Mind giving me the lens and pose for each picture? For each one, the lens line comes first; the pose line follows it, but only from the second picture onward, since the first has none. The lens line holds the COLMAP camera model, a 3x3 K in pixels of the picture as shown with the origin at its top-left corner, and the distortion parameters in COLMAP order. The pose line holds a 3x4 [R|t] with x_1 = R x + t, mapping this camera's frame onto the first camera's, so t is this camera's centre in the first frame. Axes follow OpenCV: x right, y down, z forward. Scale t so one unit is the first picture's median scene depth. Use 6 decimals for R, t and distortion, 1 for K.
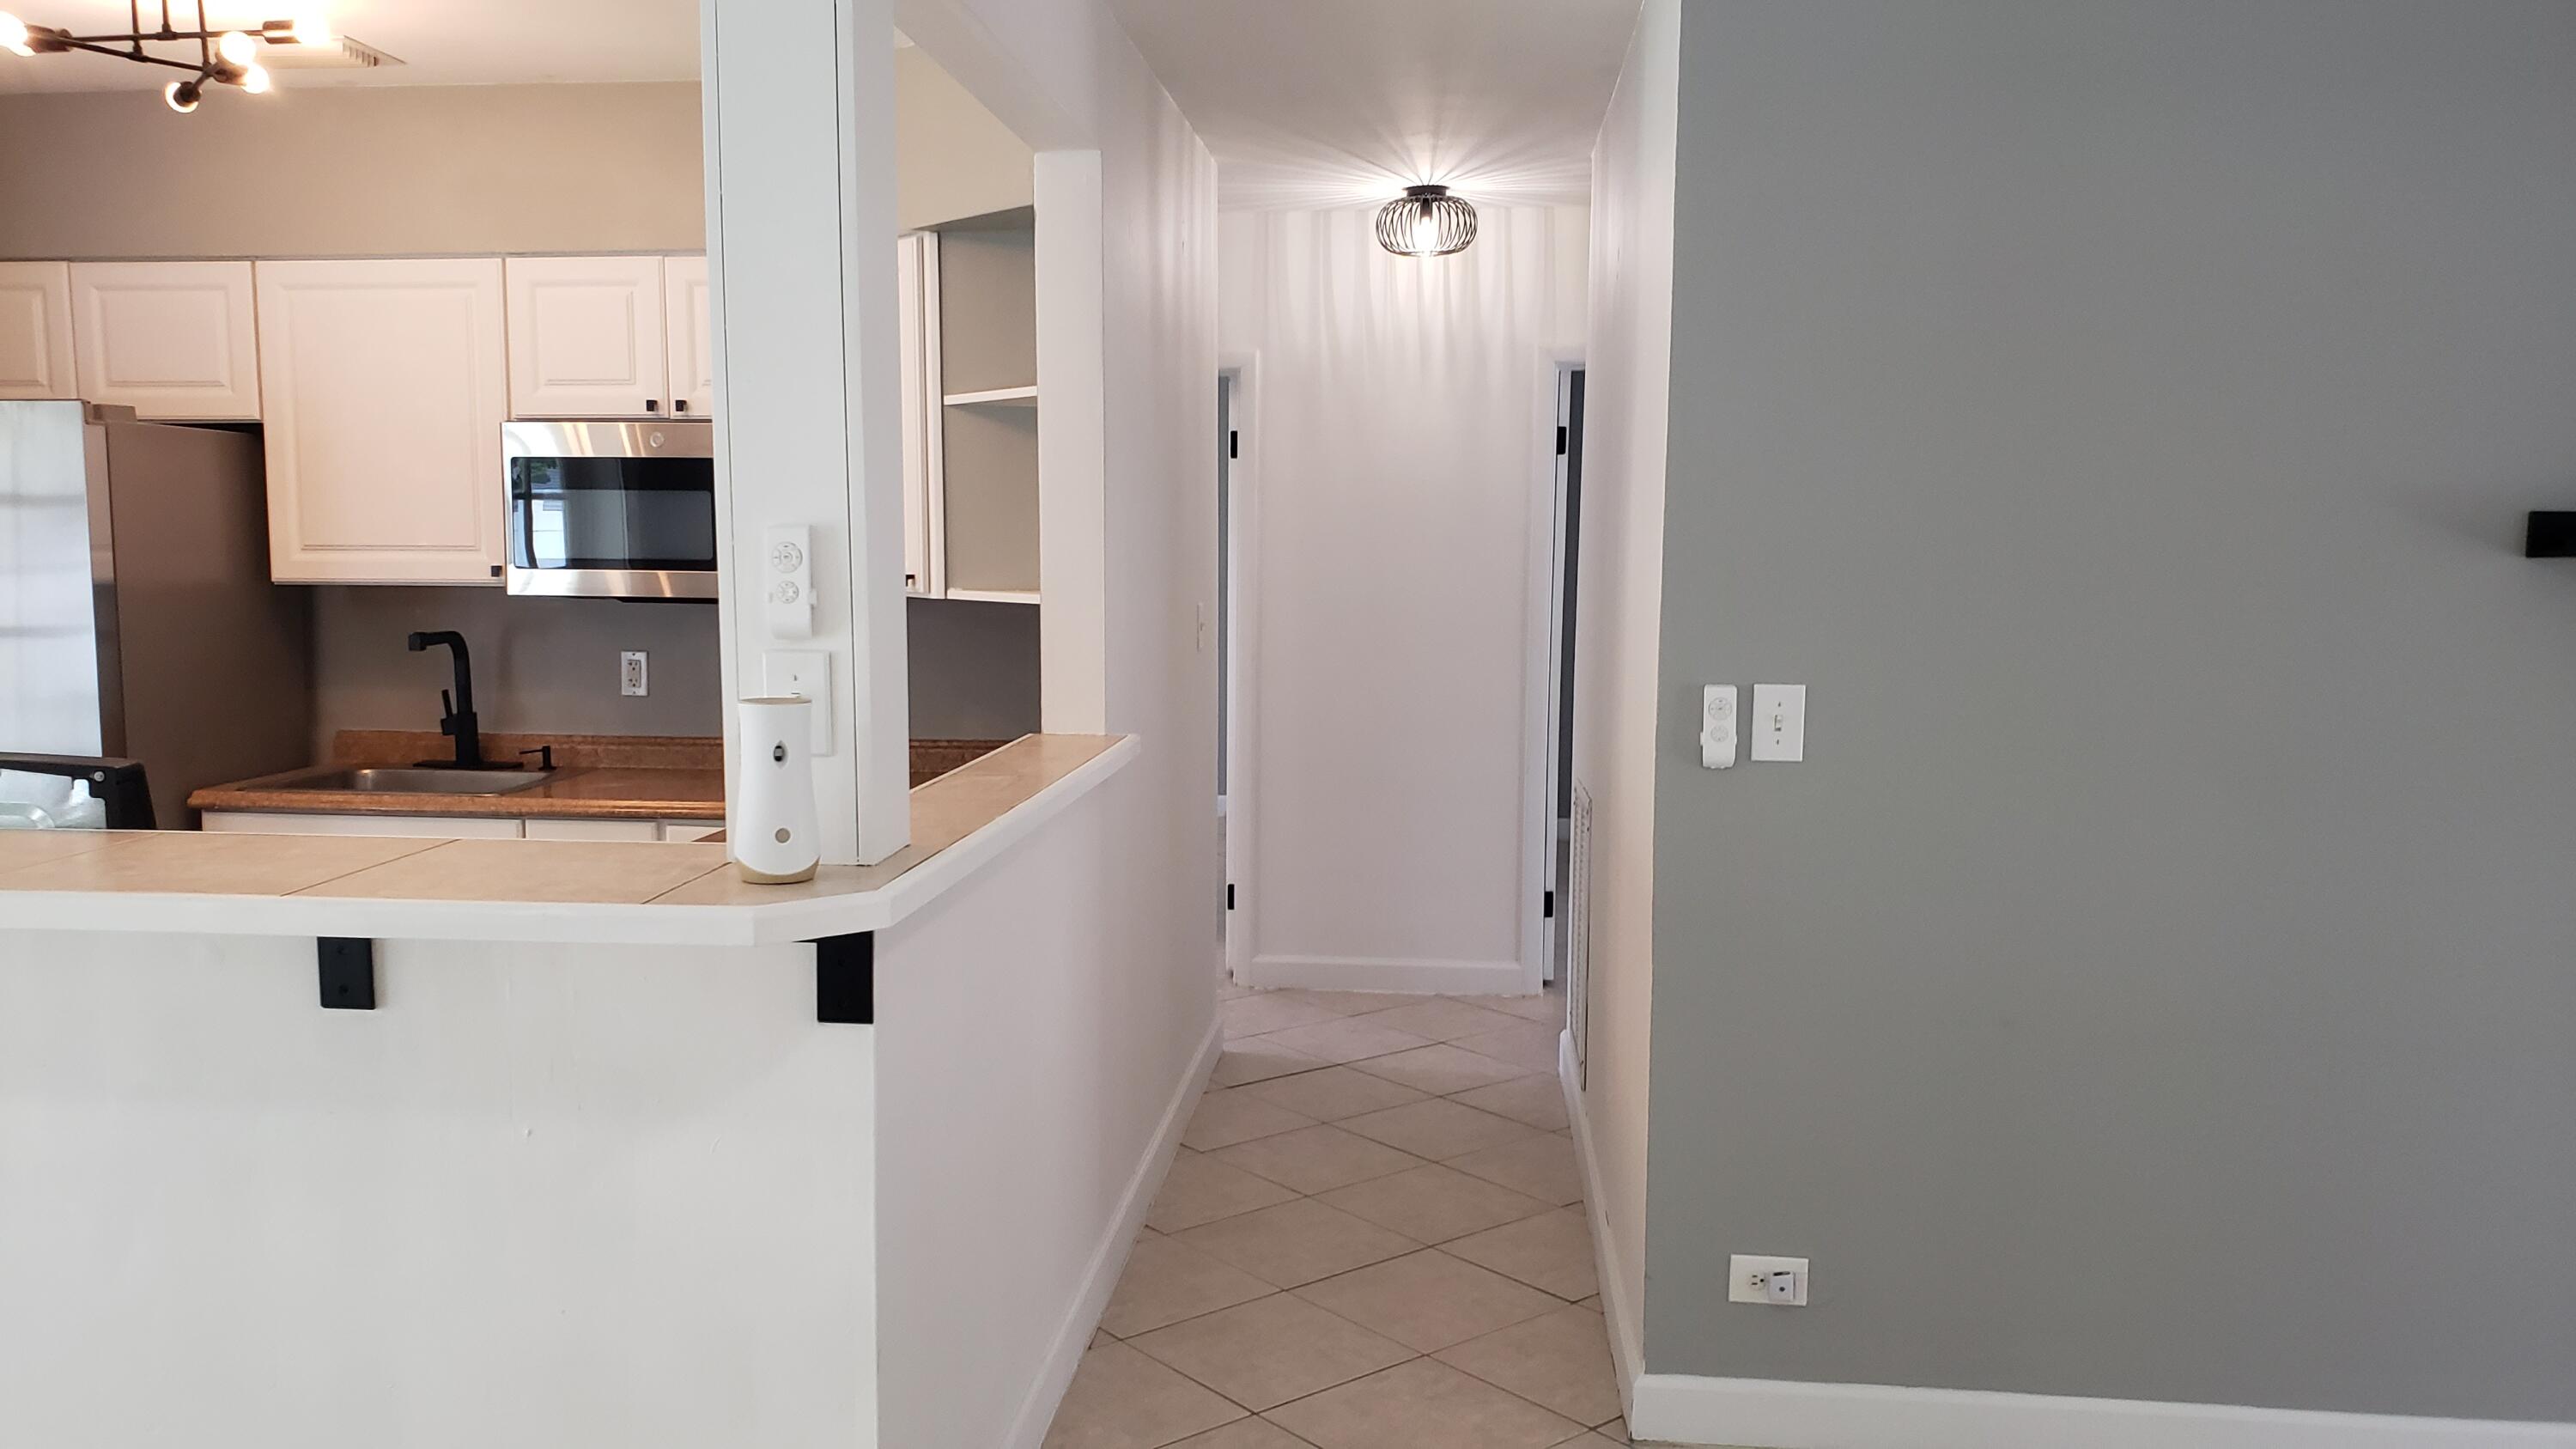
lens RADIAL K [[2033.8, 0, 1223.1], [0, 2033.8, 760.6], [0, 0, 1]] dist [-0.001361, -0.000028]
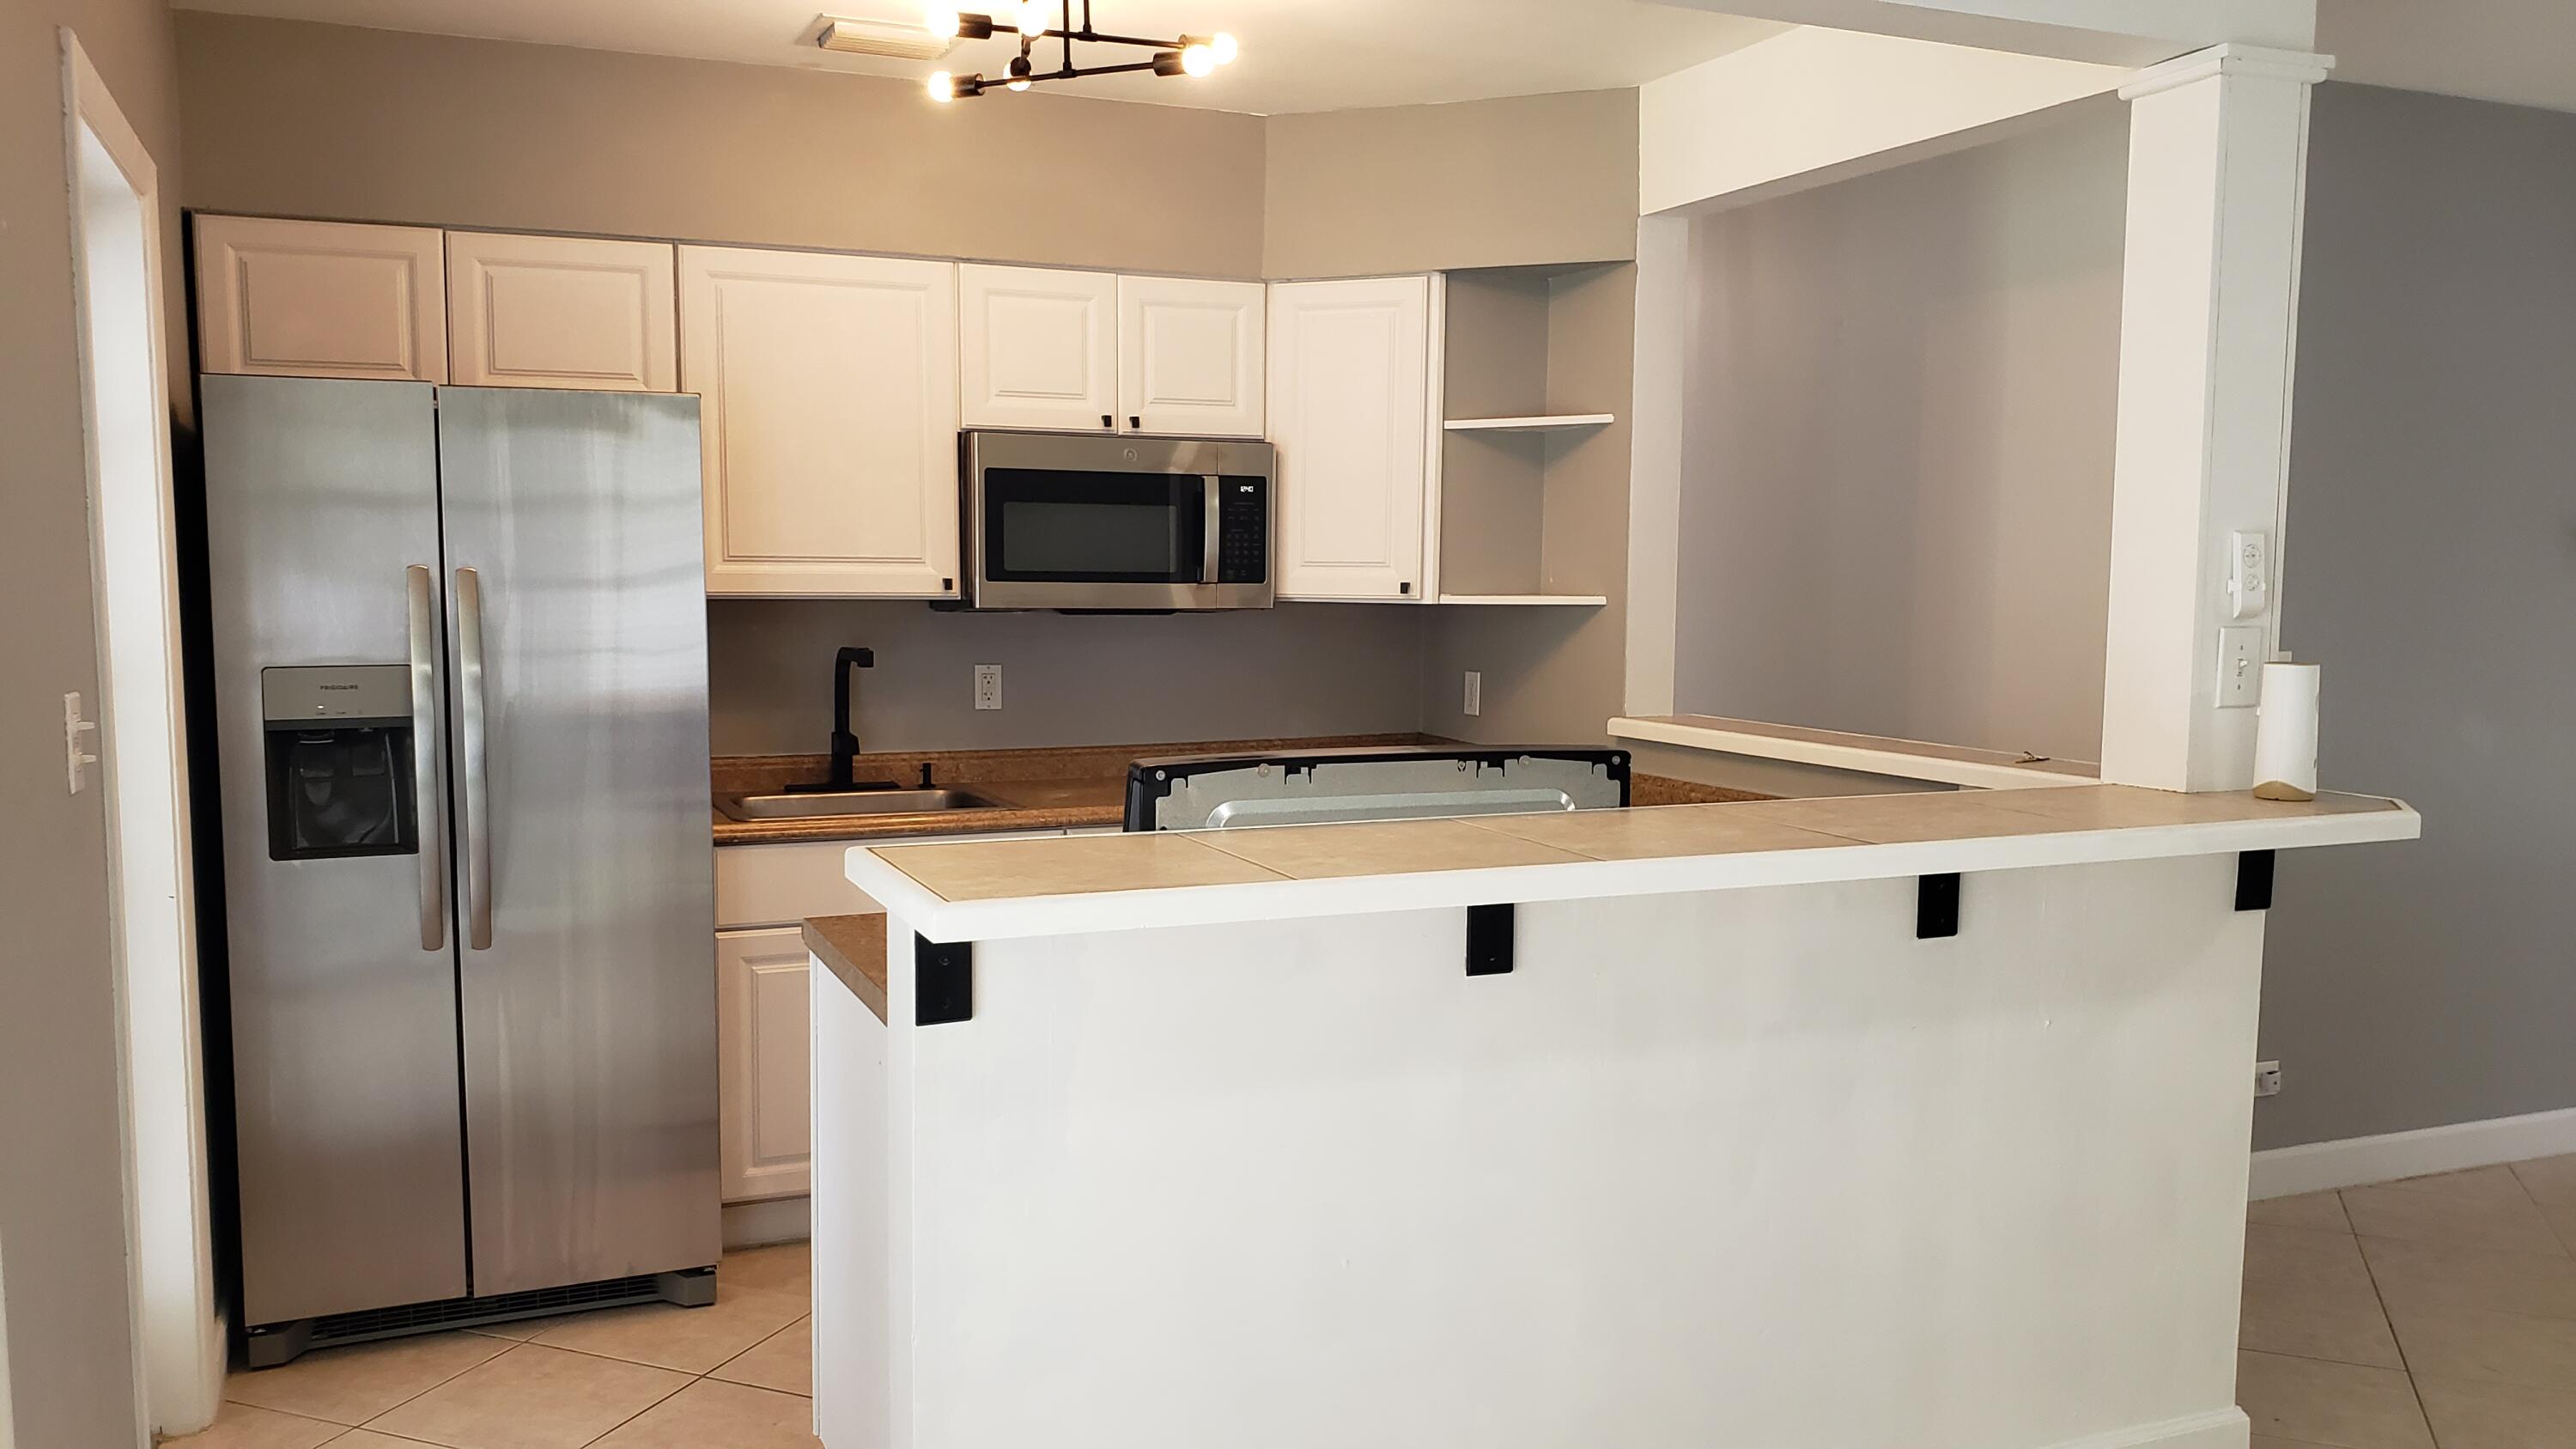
lens RADIAL K [[2013.6, 0, 1289.5], [0, 2013.6, 791.4], [0, 0, 1]] dist [0.130331, -0.279918]
pose [[0.866768, -0.059326, 0.495171, -0.713827], [0.056276, 0.998193, 0.021085, -0.004739], [-0.495527, 0.009590, 0.868540, 0.071853]]
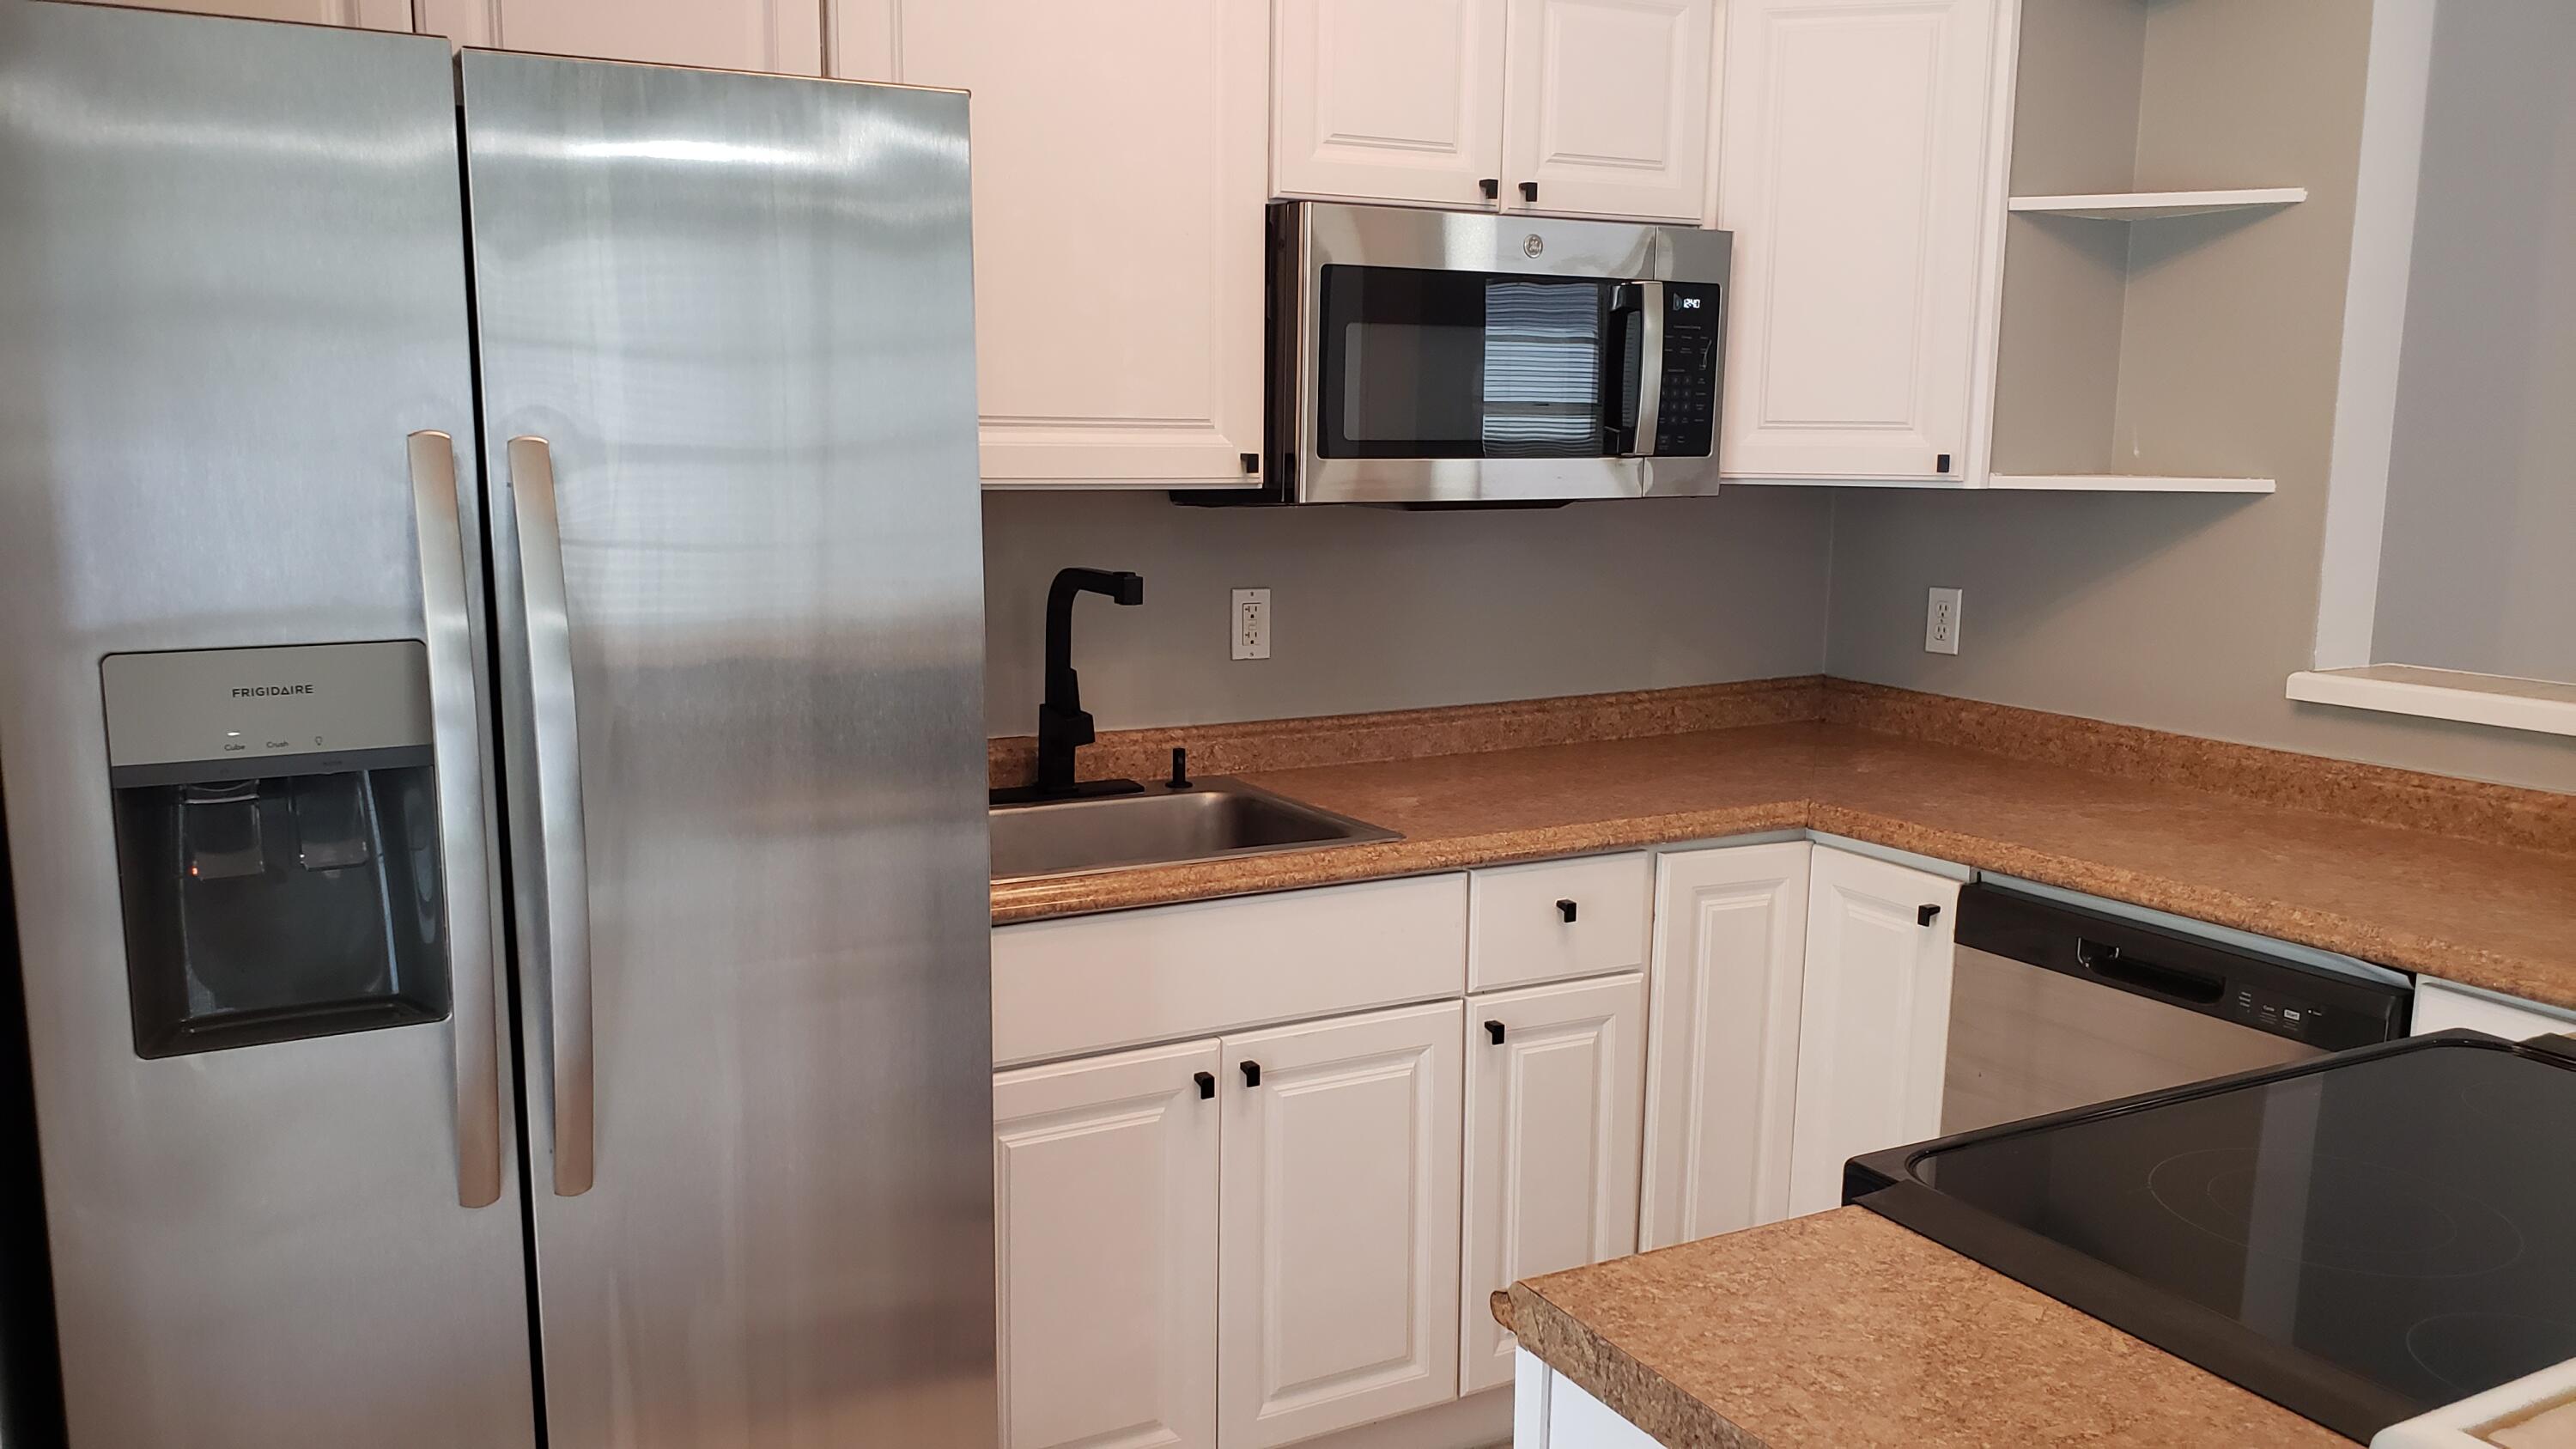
lens RADIAL K [[2013.6, 0, 1289.5], [0, 2013.6, 791.4], [0, 0, 1]] dist [0.130331, -0.279918]
pose [[0.819444, -0.103785, 0.563684, -0.699194], [0.063522, 0.993855, 0.090645, -0.051355], [-0.569628, -0.038473, 0.821002, 0.513758]]
